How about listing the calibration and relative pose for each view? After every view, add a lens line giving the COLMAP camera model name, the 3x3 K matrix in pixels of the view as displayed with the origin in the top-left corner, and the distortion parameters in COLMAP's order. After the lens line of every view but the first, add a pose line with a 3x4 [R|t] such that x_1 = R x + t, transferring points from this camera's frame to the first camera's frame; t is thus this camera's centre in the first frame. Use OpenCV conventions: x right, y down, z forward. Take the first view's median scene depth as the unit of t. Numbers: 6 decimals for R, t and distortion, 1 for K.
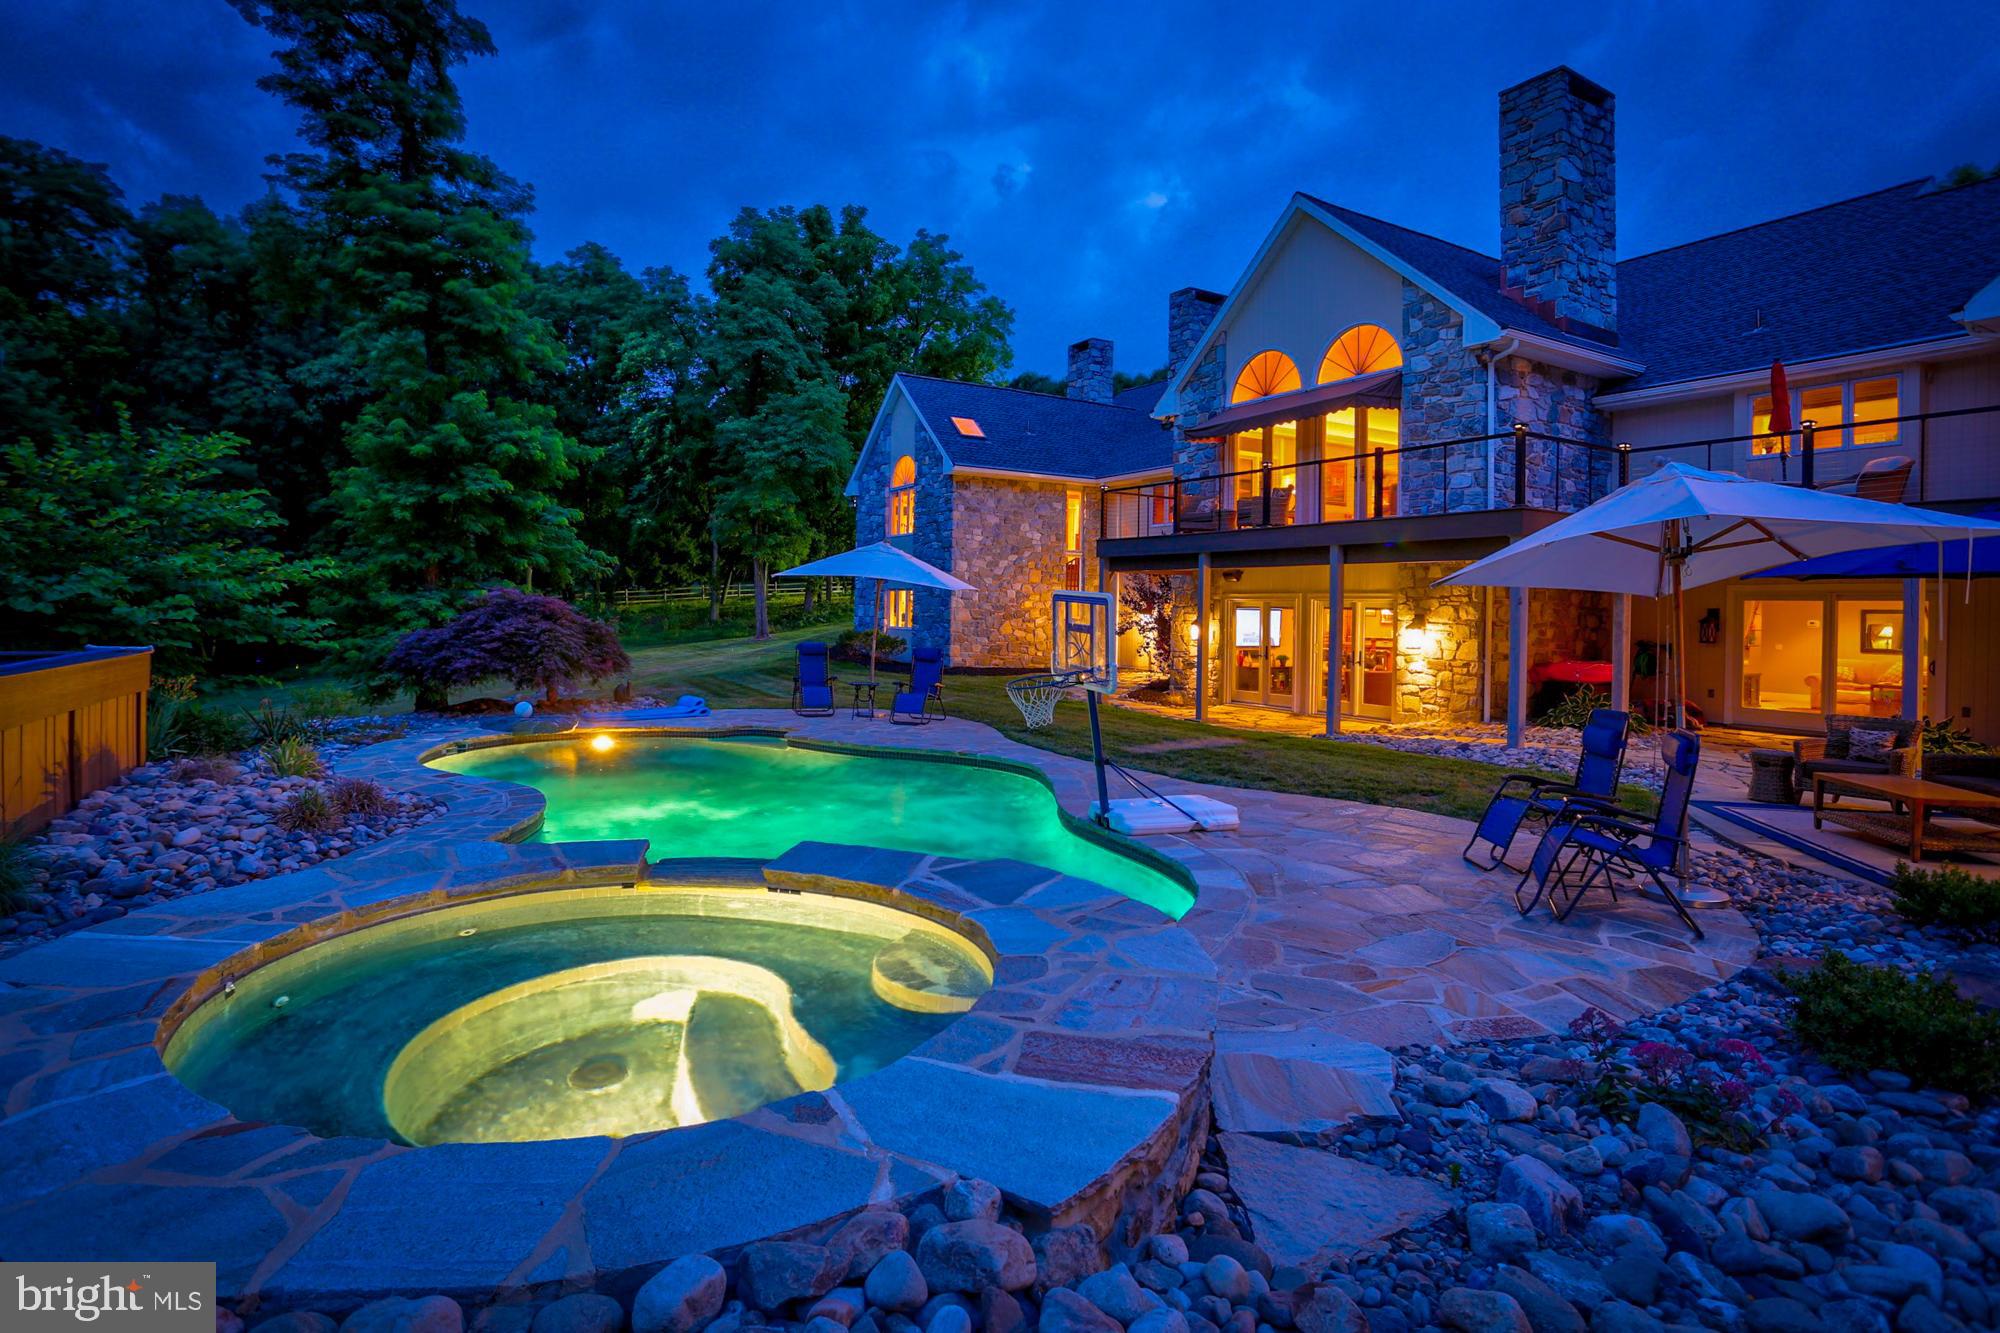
lens RADIAL K [[999.4, 0, 989.4], [0, 999.4, 607.3], [0, 0, 1]] dist [-0.084568, 0.041453]
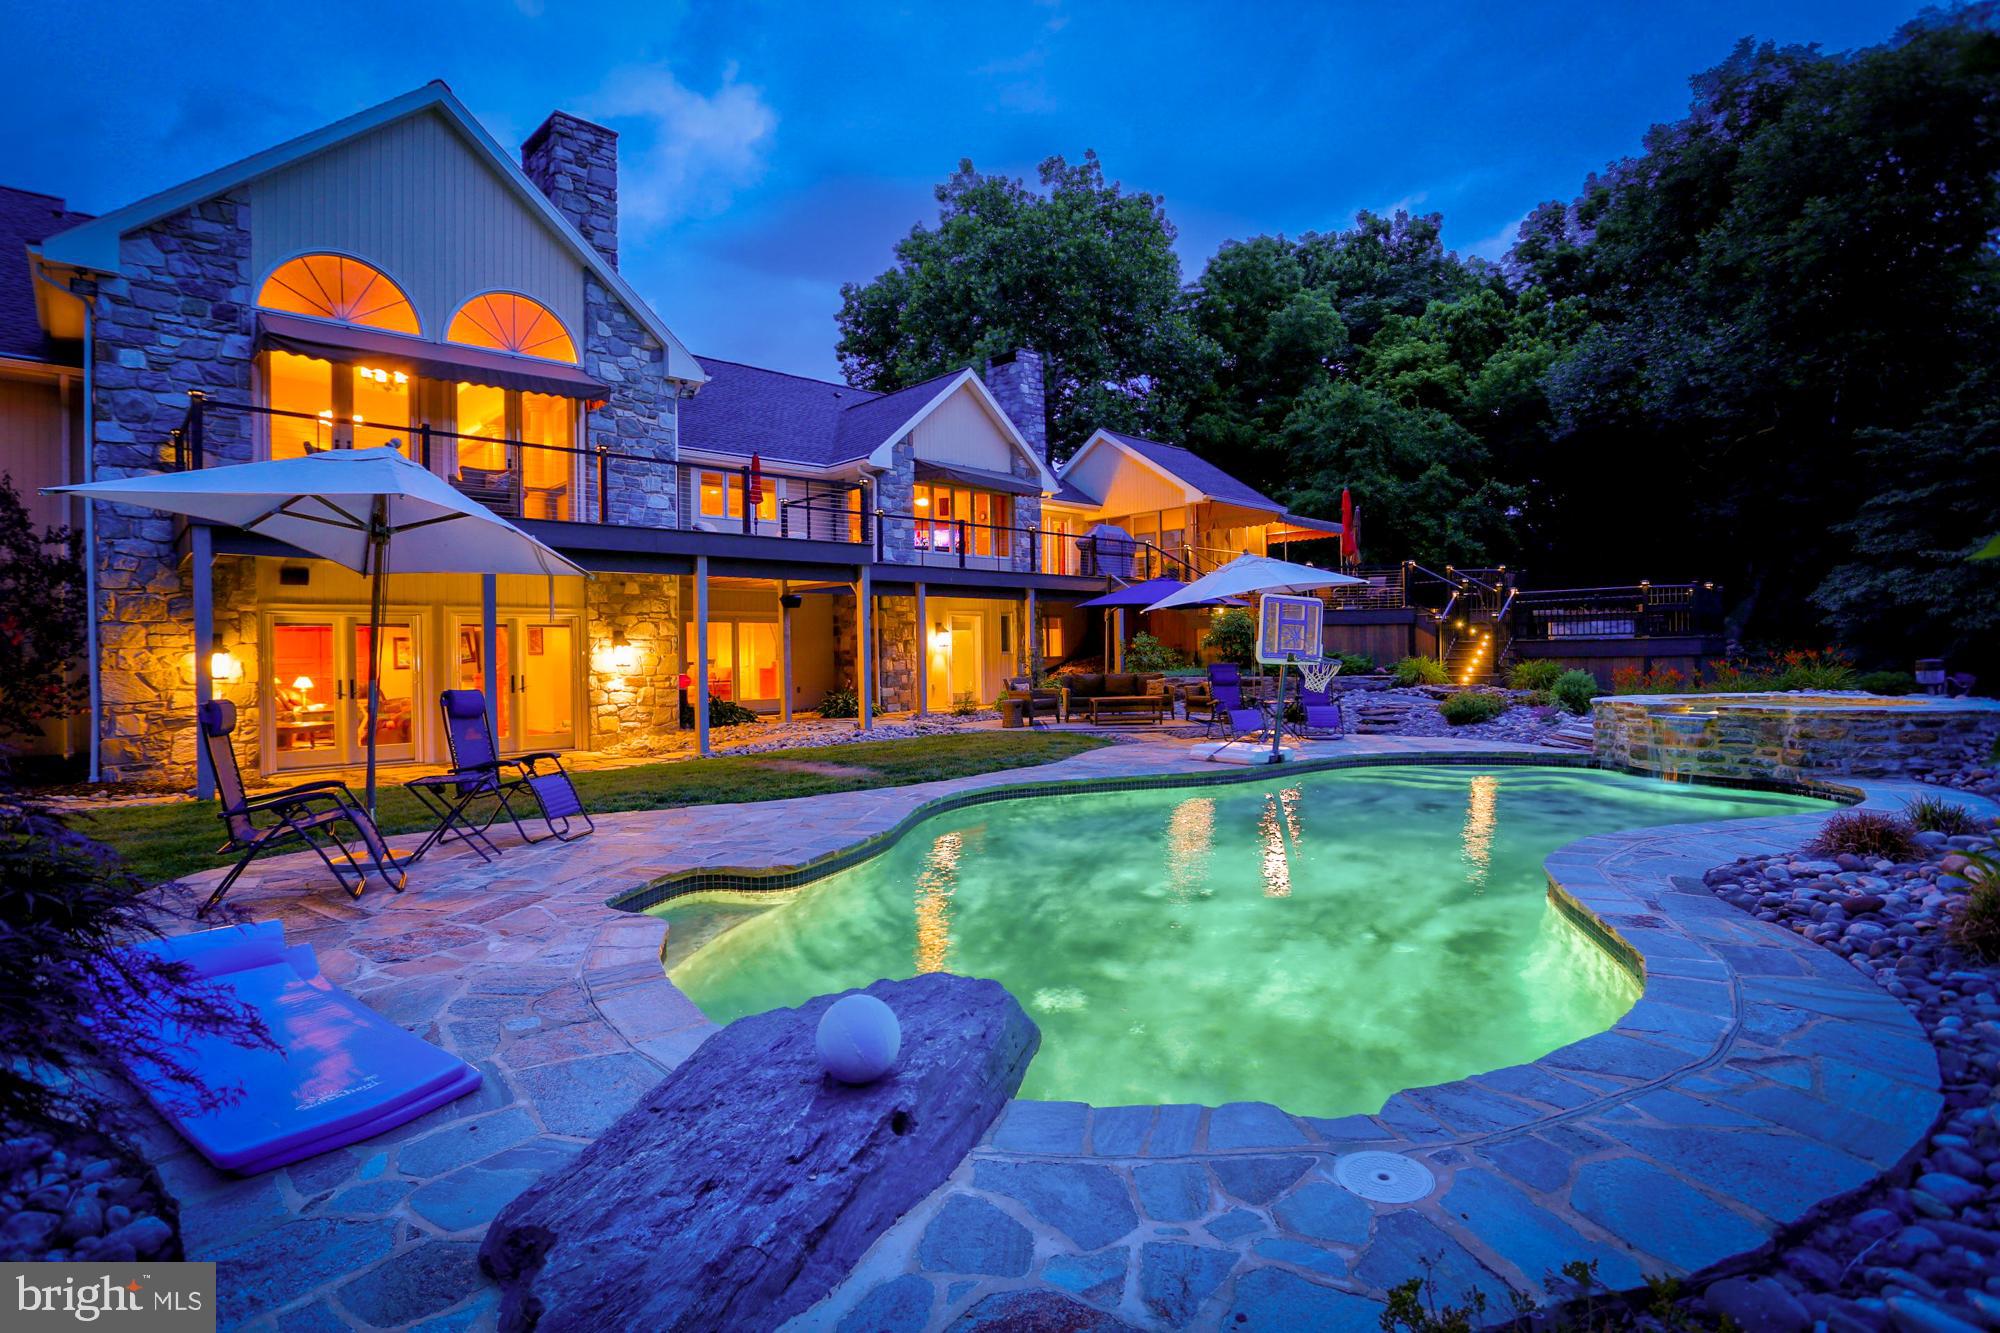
lens RADIAL K [[959.1, 0, 999.2], [0, 959.1, 657.5], [0, 0, 1]] dist [-0.074315, 0.036840]
pose [[-0.224631, -0.017987, 0.974278, -0.530298], [0.012571, 0.999693, 0.021355, 0.017087], [-0.974363, 0.017045, -0.224336, 0.796688]]
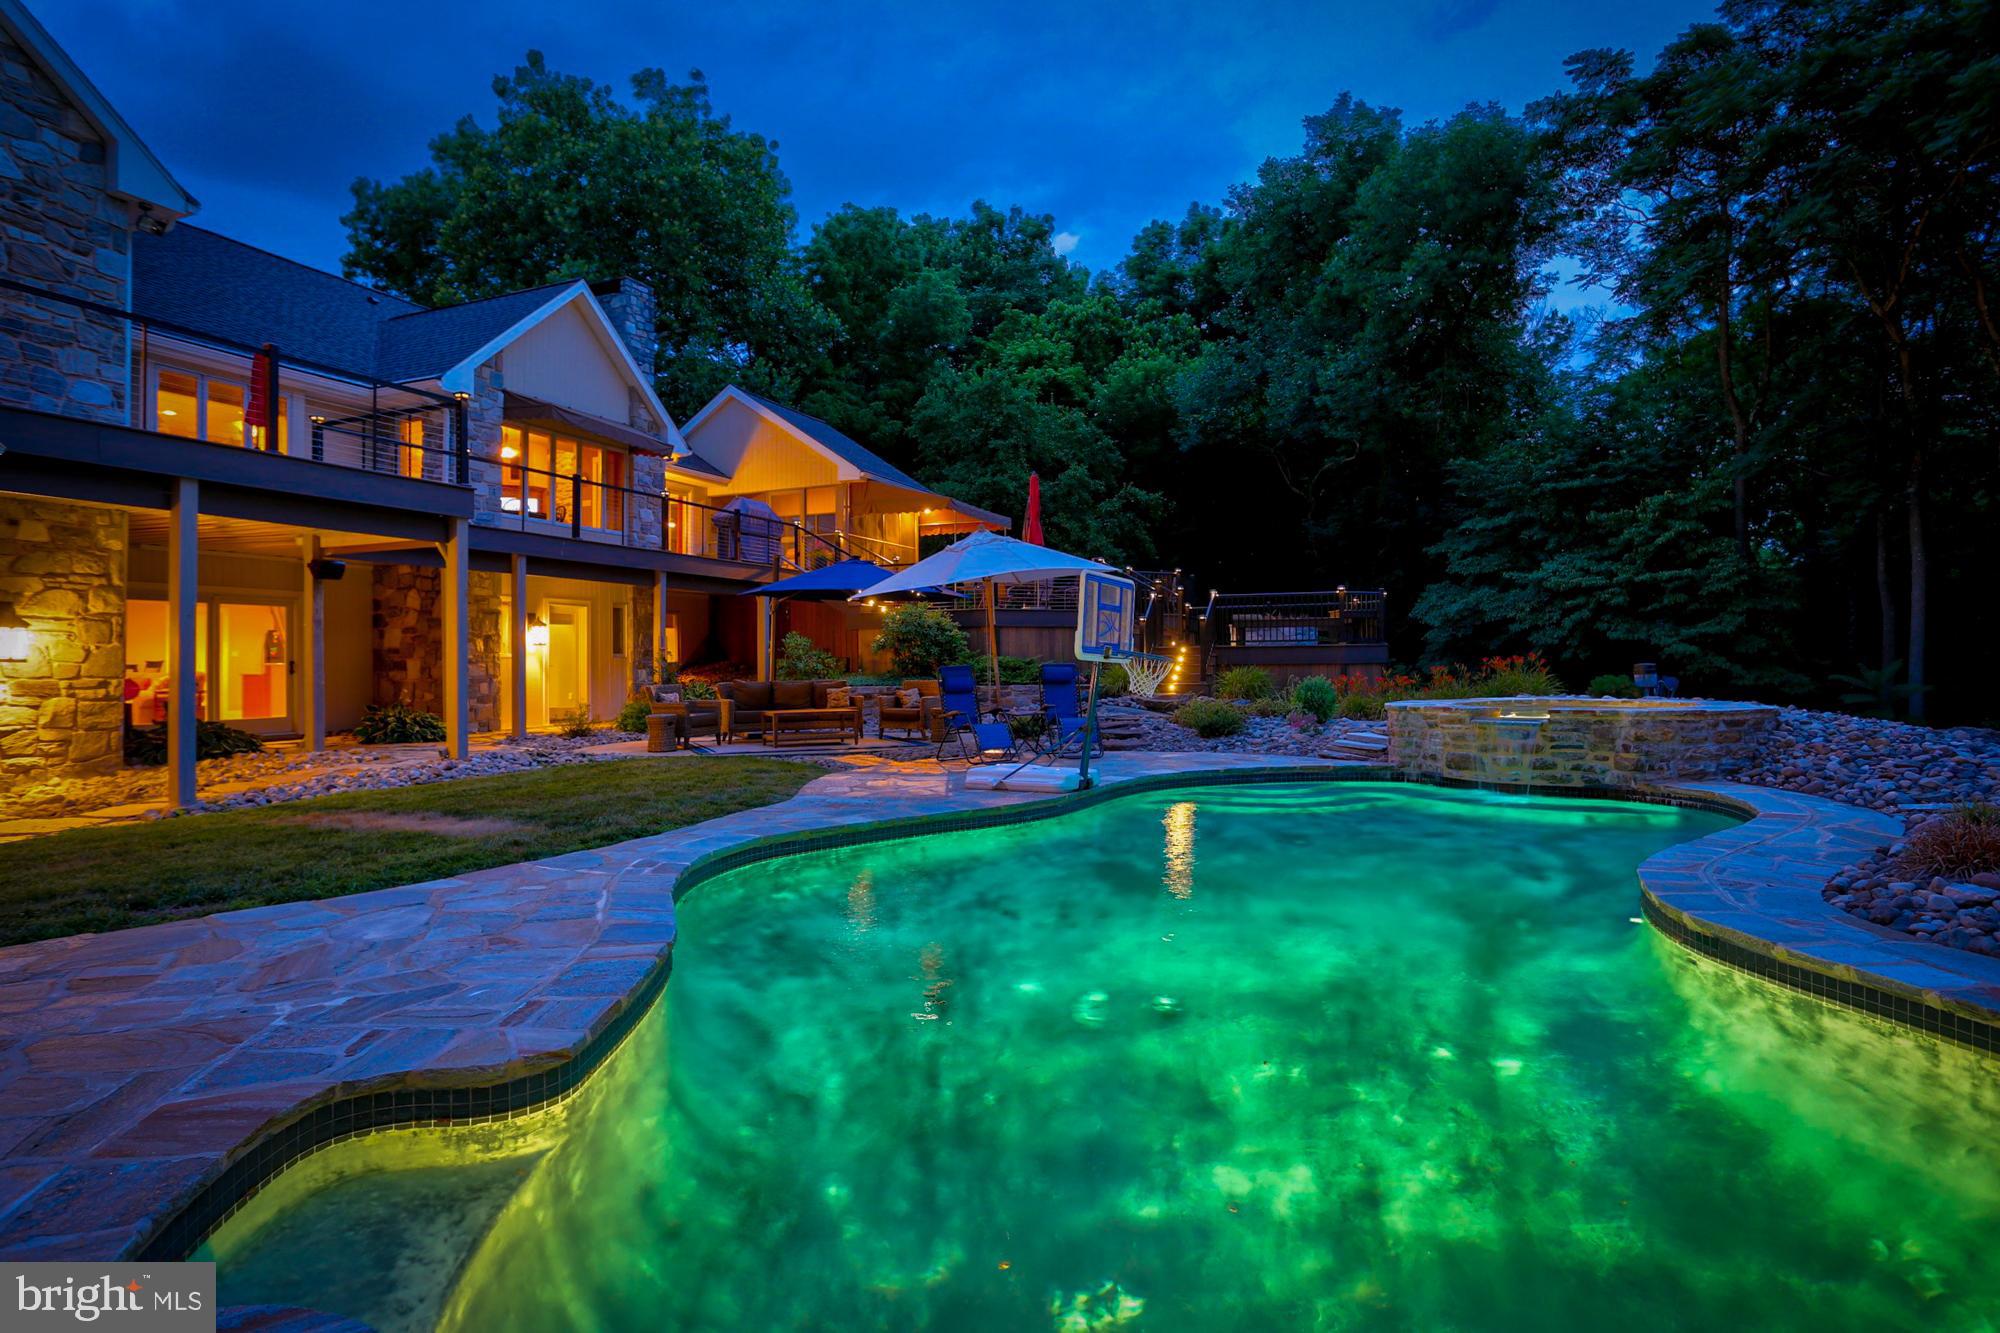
lens RADIAL K [[1051.5, 0, 988.4], [0, 1051.5, 648.9], [0, 0, 1]] dist [-0.075661, 0.034367]
pose [[-0.600244, -0.002421, 0.799814, -0.353546], [-0.002427, 0.999996, 0.001205, 0.030454], [-0.799814, -0.001218, -0.600247, 0.843481]]
